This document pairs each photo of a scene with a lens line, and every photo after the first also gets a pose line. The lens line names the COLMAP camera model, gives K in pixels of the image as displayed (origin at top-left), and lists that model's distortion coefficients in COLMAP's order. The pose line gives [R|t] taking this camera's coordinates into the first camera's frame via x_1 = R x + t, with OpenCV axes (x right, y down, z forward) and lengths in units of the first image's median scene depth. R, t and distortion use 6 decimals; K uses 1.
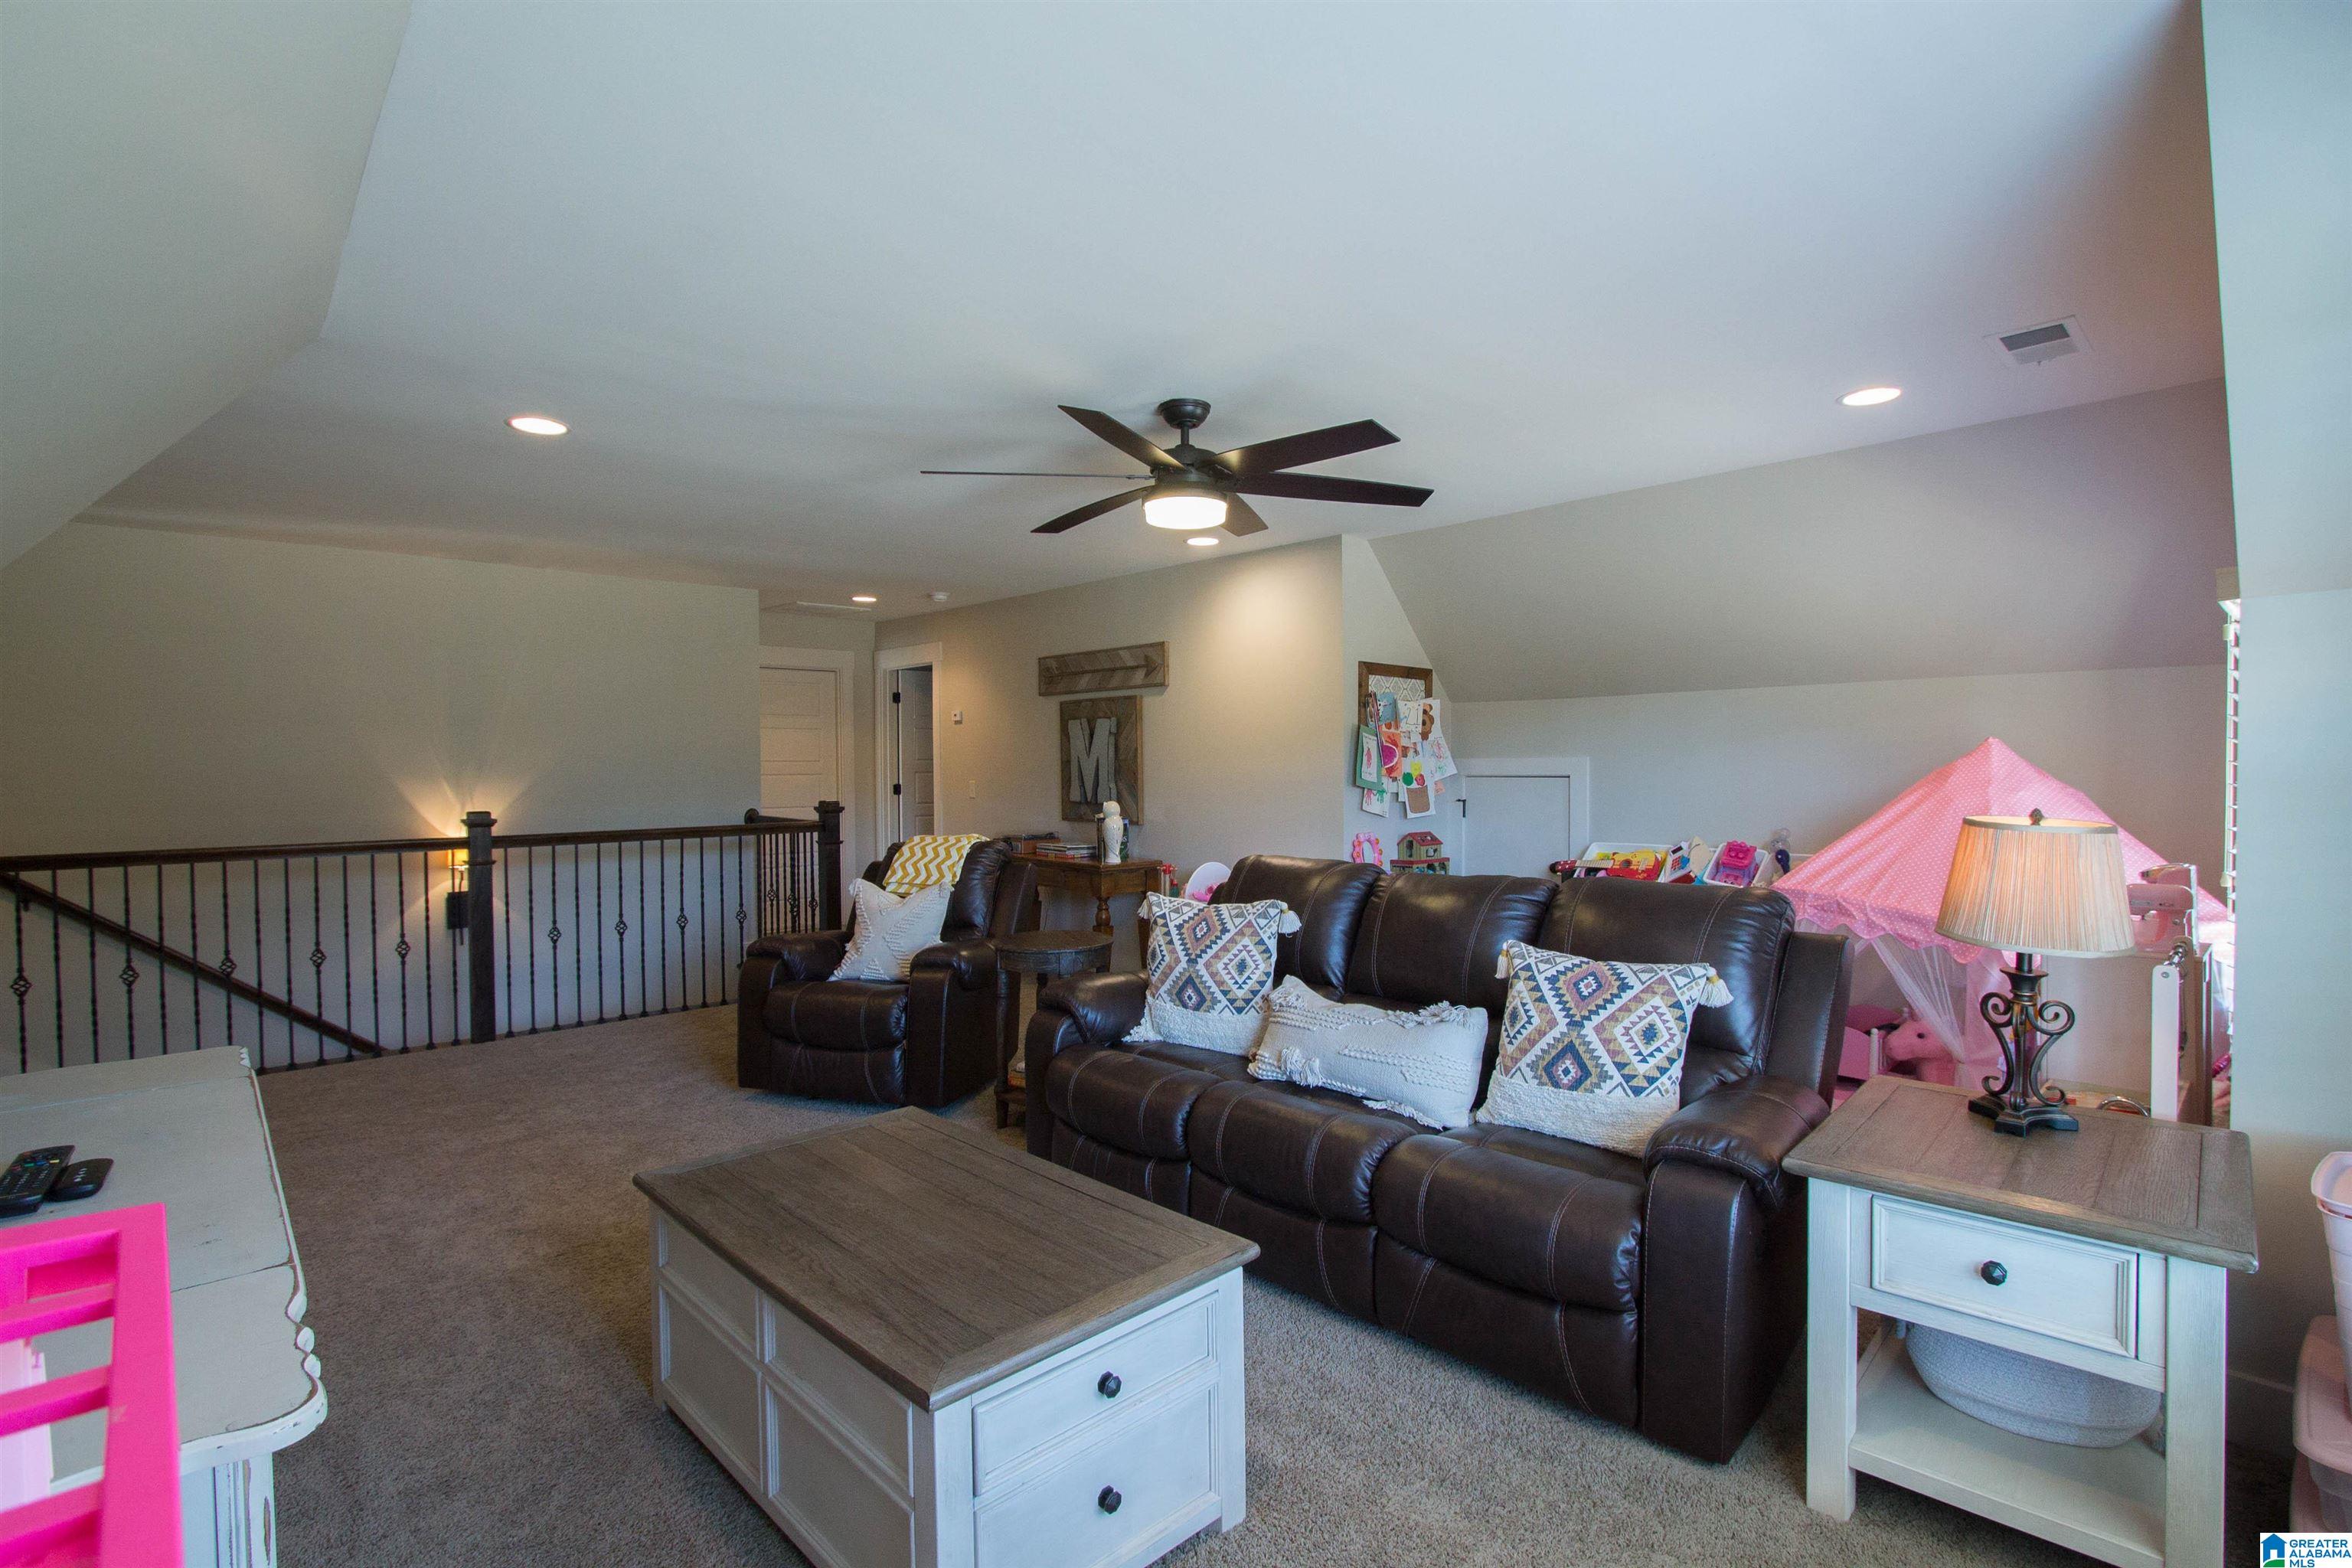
lens RADIAL K [[1112.7, 0, 1188.3], [0, 1112.7, 776.9], [0, 0, 1]] dist [-0.032441, 0.012417]
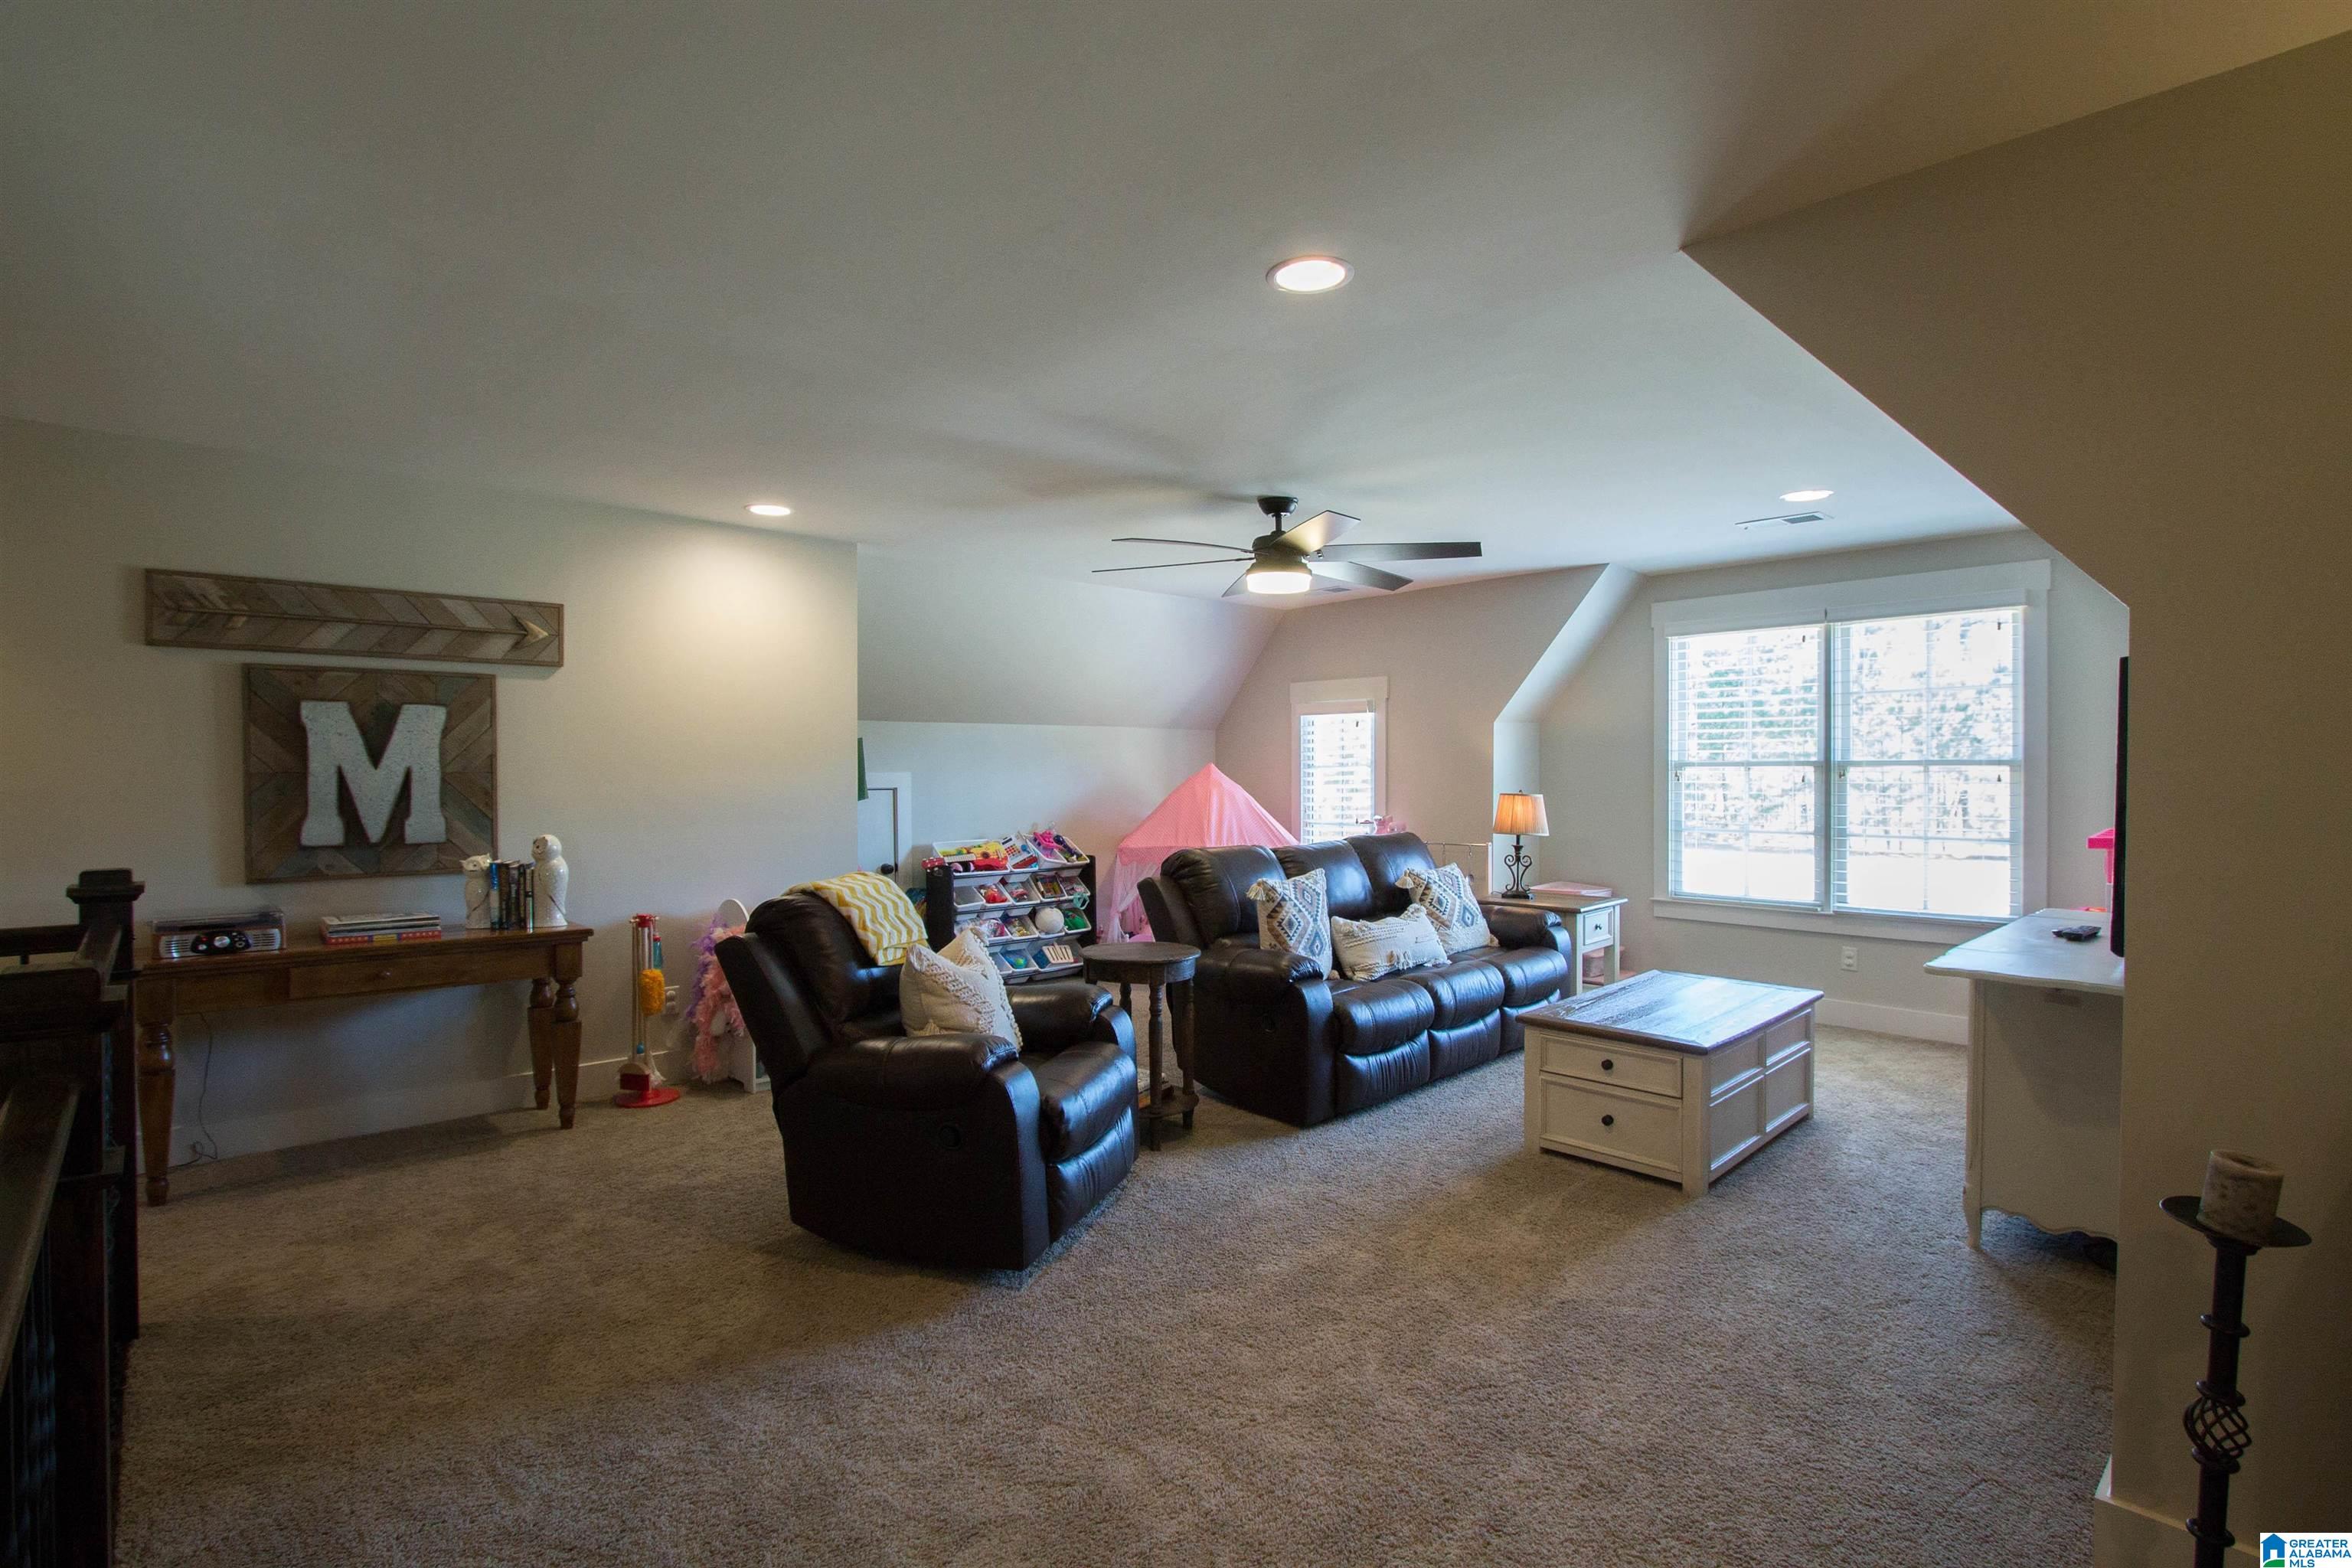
lens RADIAL K [[1112.7, 0, 1188.3], [0, 1112.7, 776.9], [0, 0, 1]] dist [-0.032441, 0.012417]
pose [[0.006191, 0.003056, 0.999976, -0.701653], [0.018214, 0.999829, -0.003169, -0.003438], [-0.999815, 0.018233, 0.006134, 0.595091]]
